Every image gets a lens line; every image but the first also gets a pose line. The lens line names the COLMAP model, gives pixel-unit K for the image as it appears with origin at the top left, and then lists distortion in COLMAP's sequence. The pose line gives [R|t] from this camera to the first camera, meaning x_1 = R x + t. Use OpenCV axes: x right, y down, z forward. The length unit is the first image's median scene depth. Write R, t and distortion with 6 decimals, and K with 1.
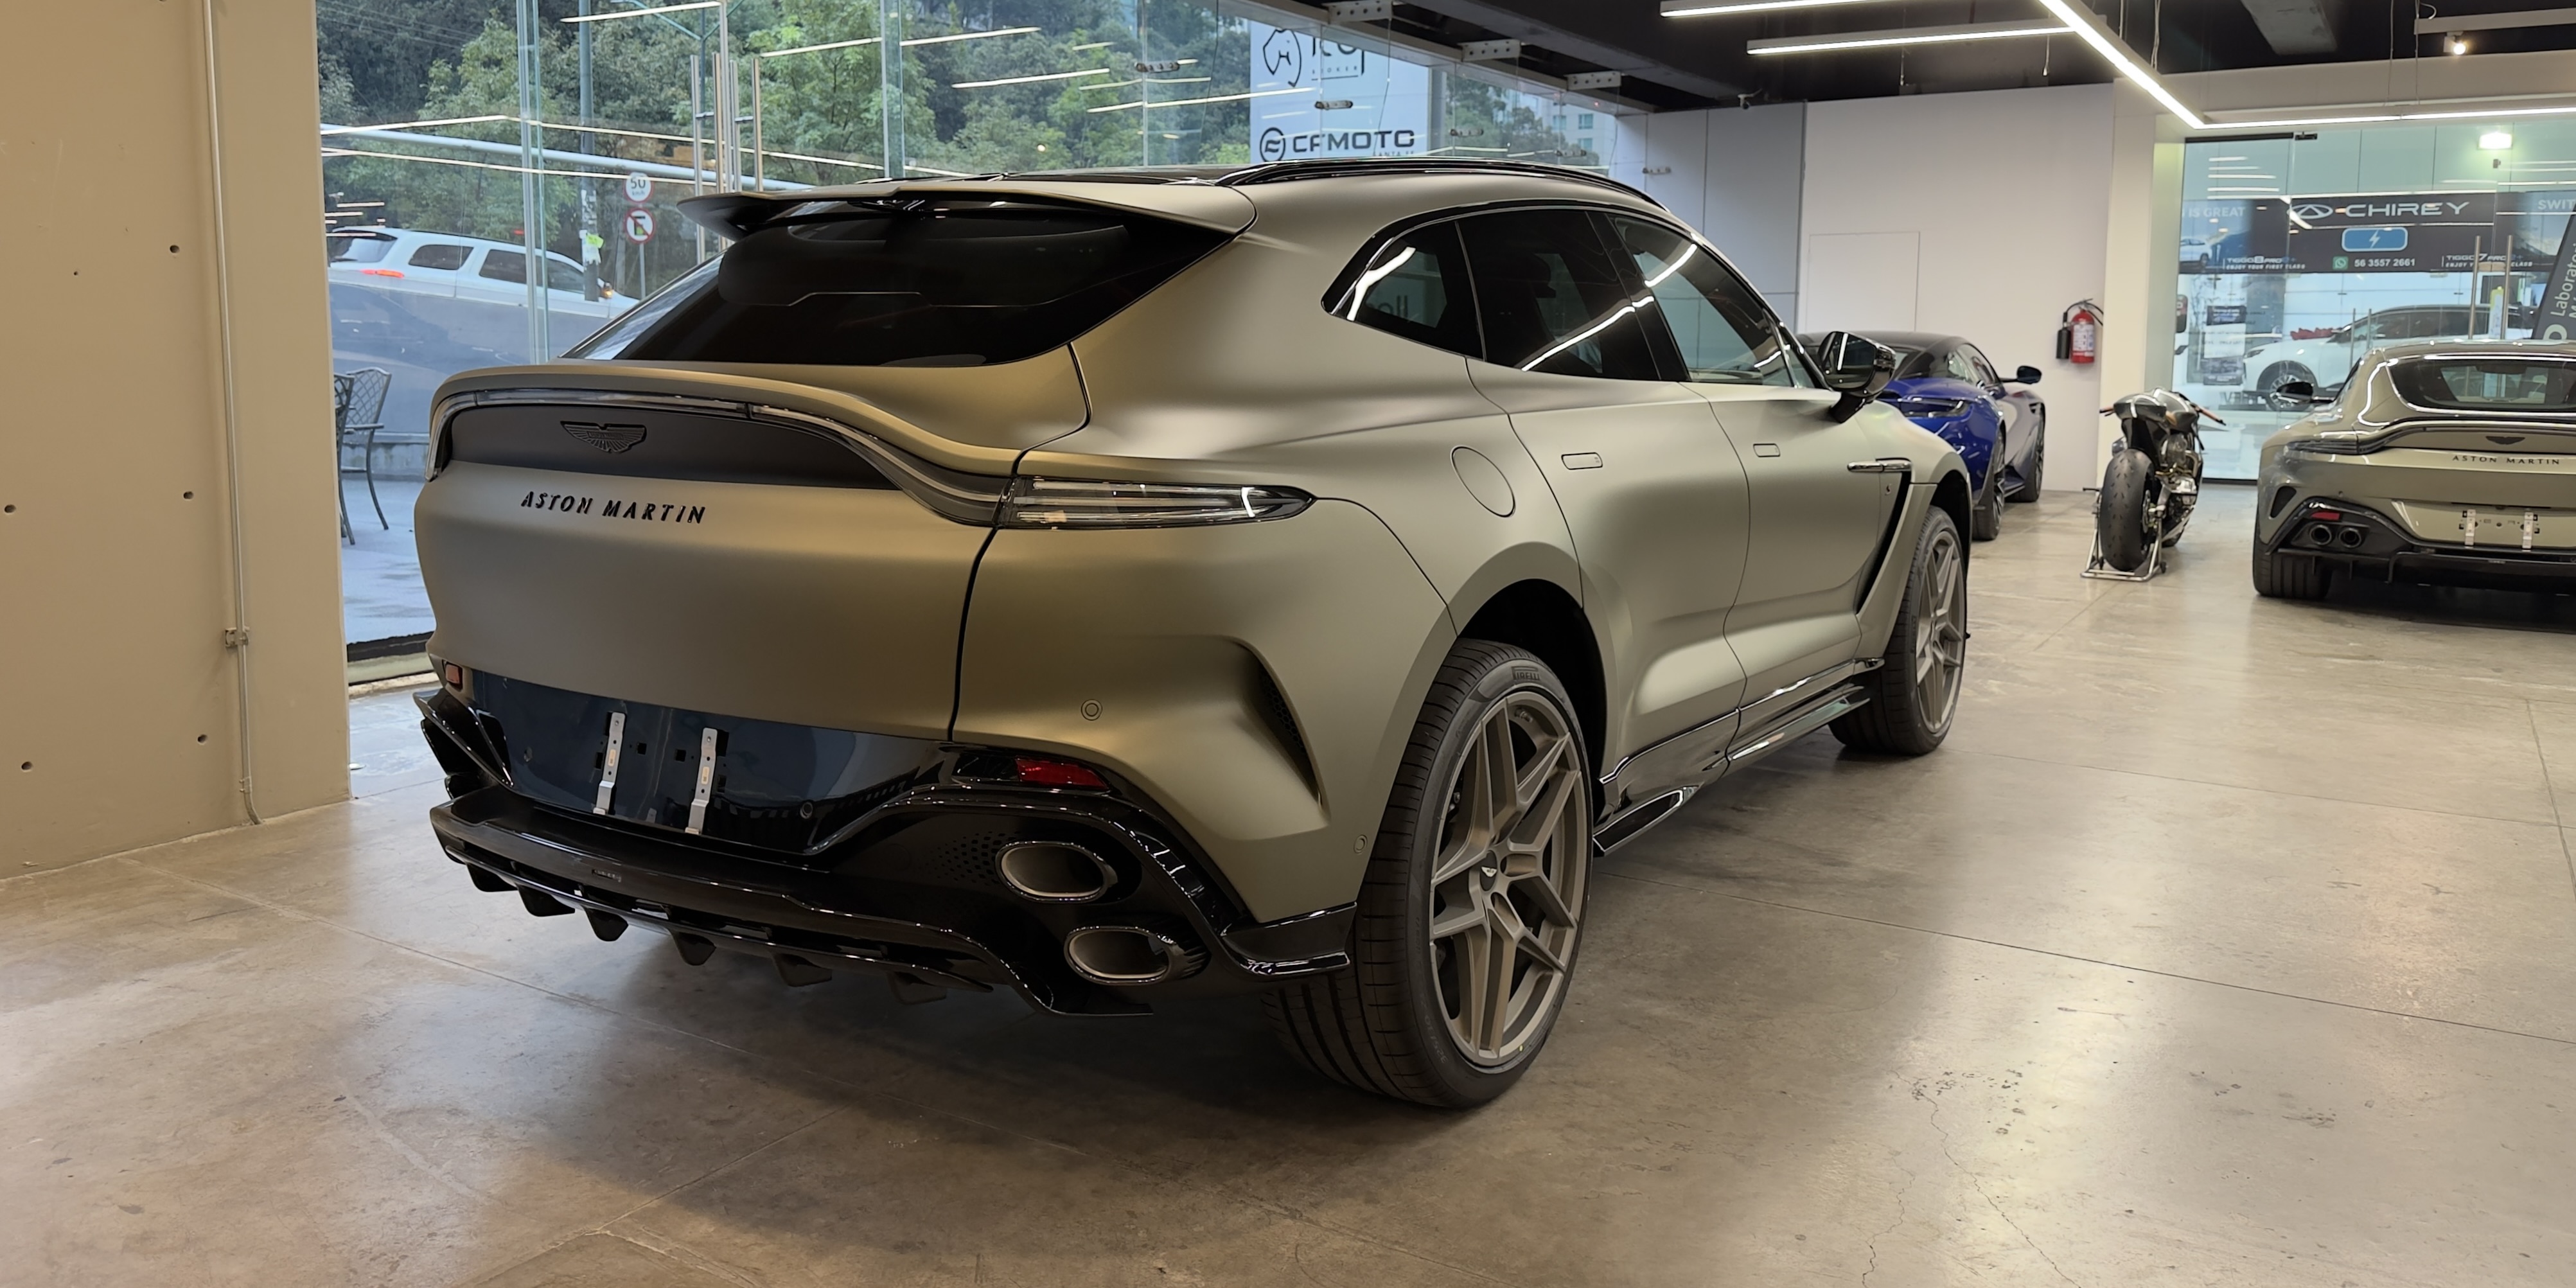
lens RADIAL K [[1826.8, 0, 1293.7], [0, 1826.8, 487.4], [0, 0, 1]] dist [0.079377, -0.190994]
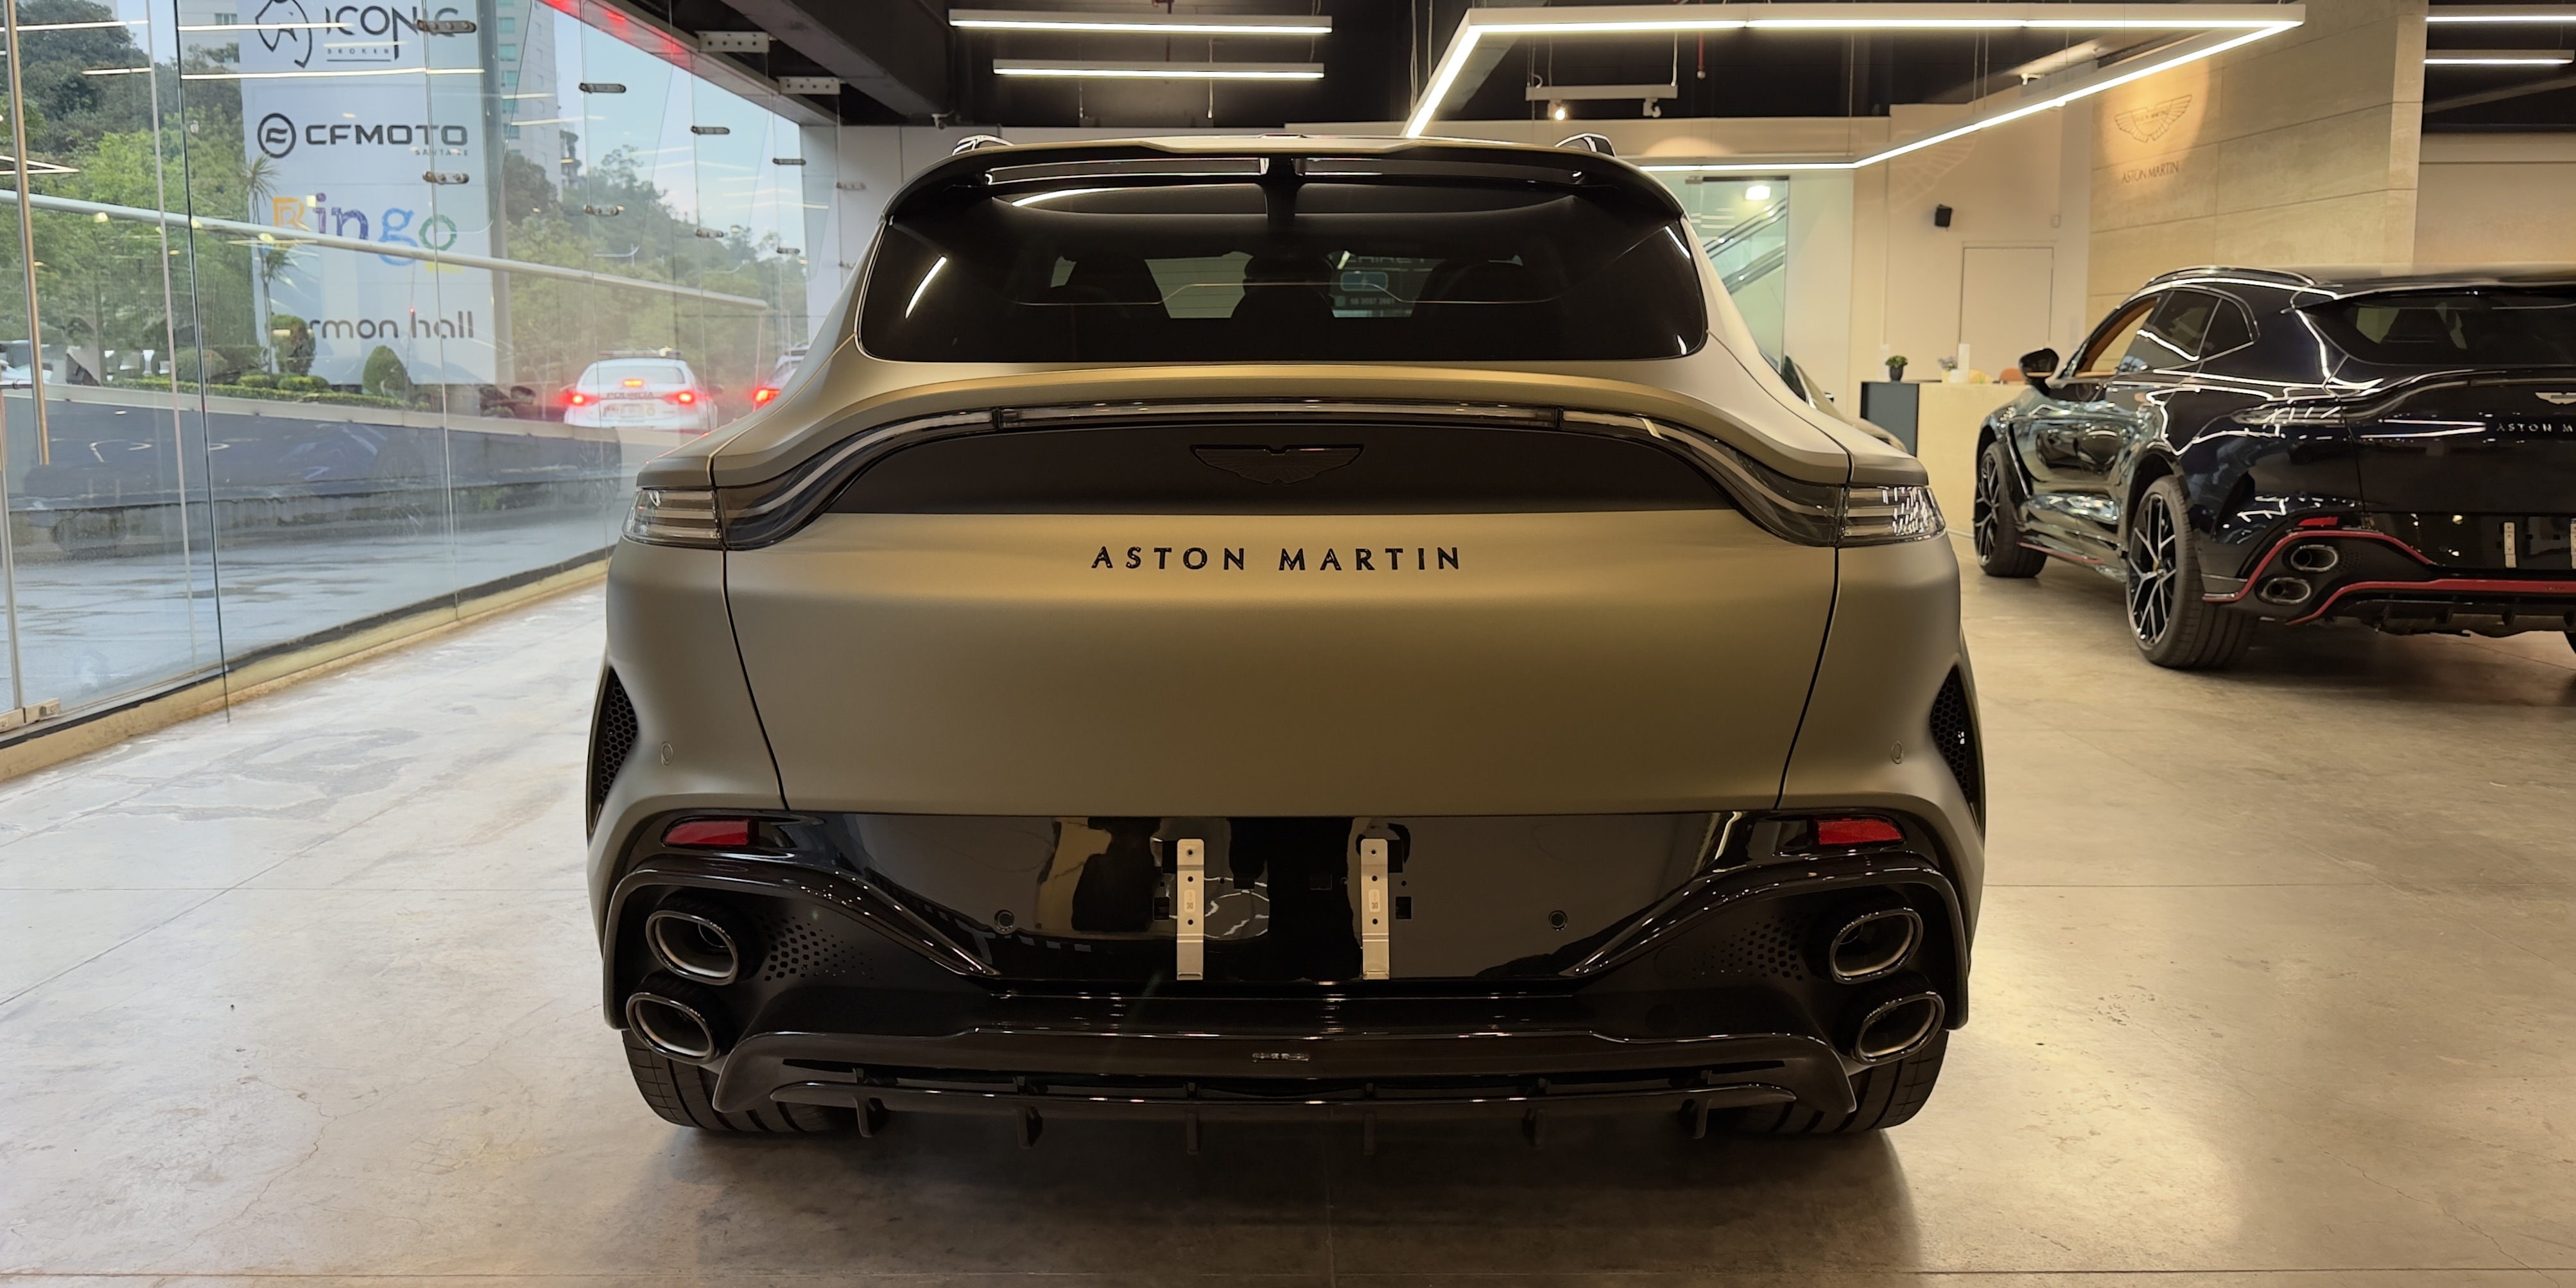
lens RADIAL K [[1832.6, 0, 1339.1], [0, 1832.6, 548.8], [0, 0, 1]] dist [0.100170, -0.196000]
pose [[0.843648, -0.055829, 0.533985, -0.125321], [0.047205, 0.998440, 0.029809, -0.002271], [-0.534817, 0.000059, 0.844968, 0.061750]]
